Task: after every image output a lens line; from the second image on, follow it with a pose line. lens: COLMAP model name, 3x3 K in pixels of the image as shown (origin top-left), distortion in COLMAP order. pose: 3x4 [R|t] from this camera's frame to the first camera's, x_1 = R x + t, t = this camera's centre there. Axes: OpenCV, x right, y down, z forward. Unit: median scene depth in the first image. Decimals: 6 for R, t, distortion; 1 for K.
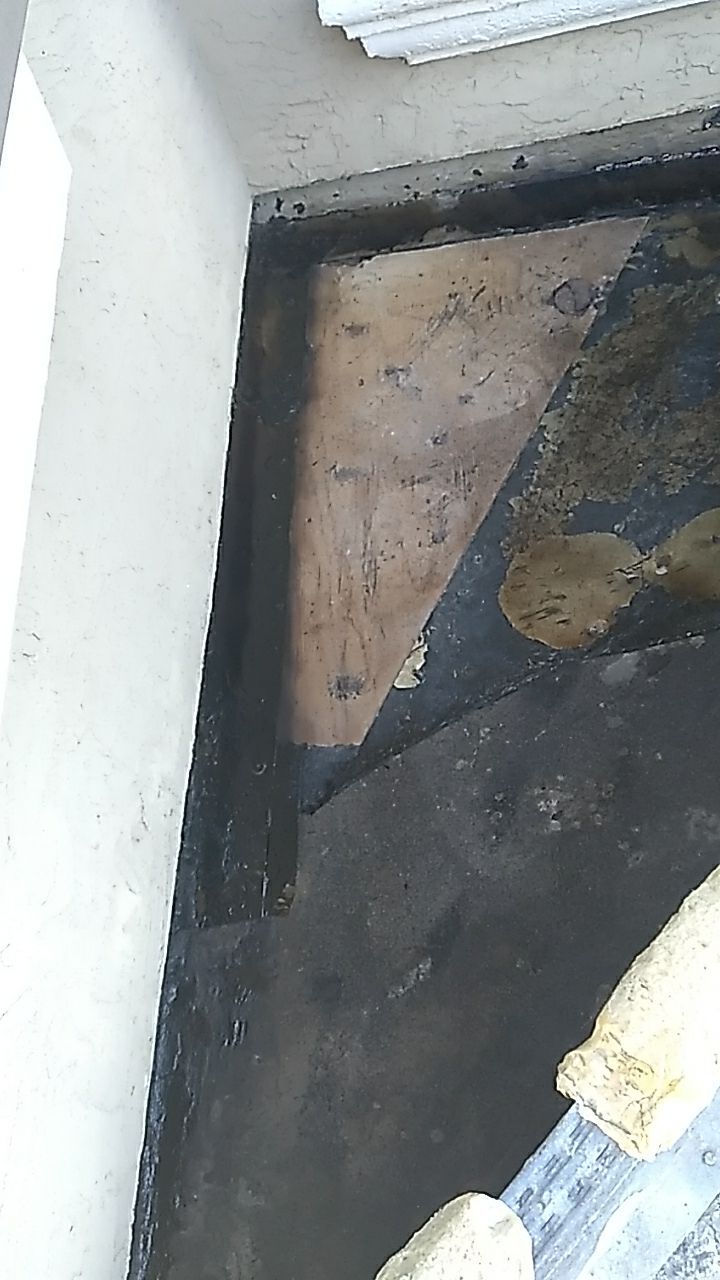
lens RADIAL K [[1015.9, 0, 357.6], [0, 1015.9, 635.7], [0, 0, 1]] dist [-0.038118, 0.001111]
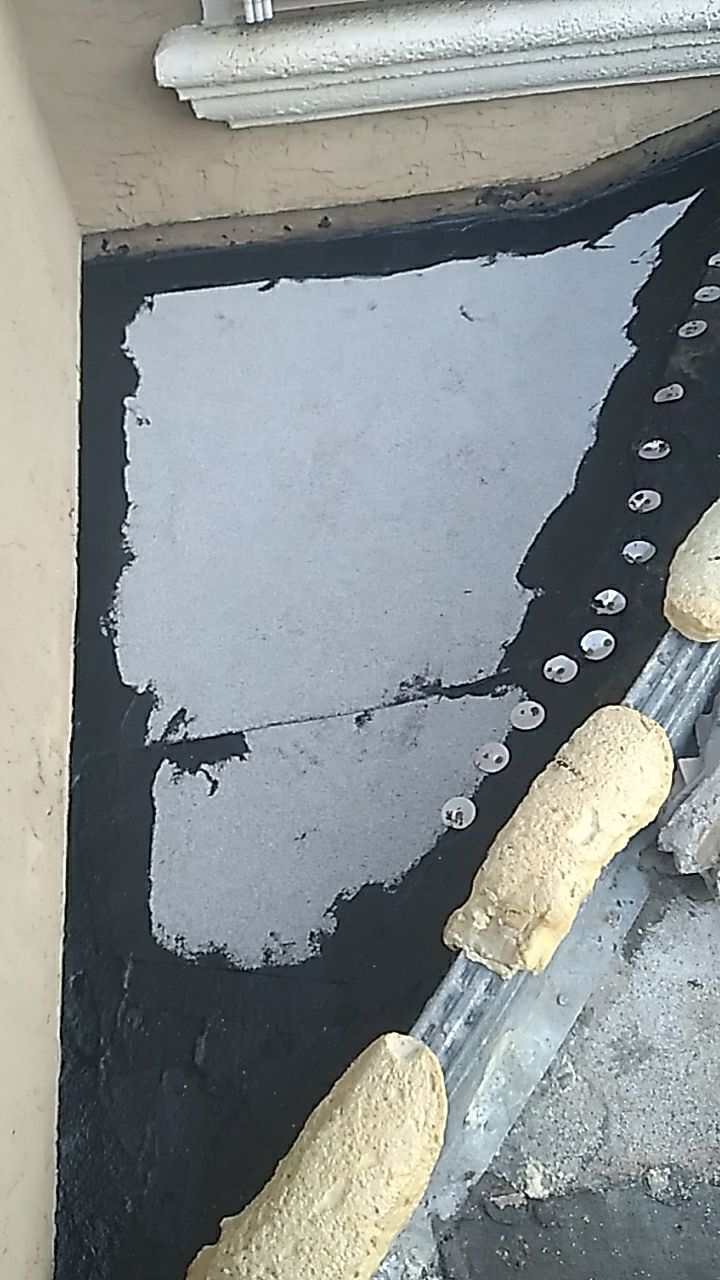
lens RADIAL K [[1015.9, 0, 361.2], [0, 1015.9, 642.7], [0, 0, 1]] dist [-0.038118, 0.001111]
pose [[0.968149, -0.023743, 0.249246, -0.103763], [0.040761, 0.997159, -0.063343, 0.088283], [-0.247034, 0.071485, 0.966367, -0.091856]]
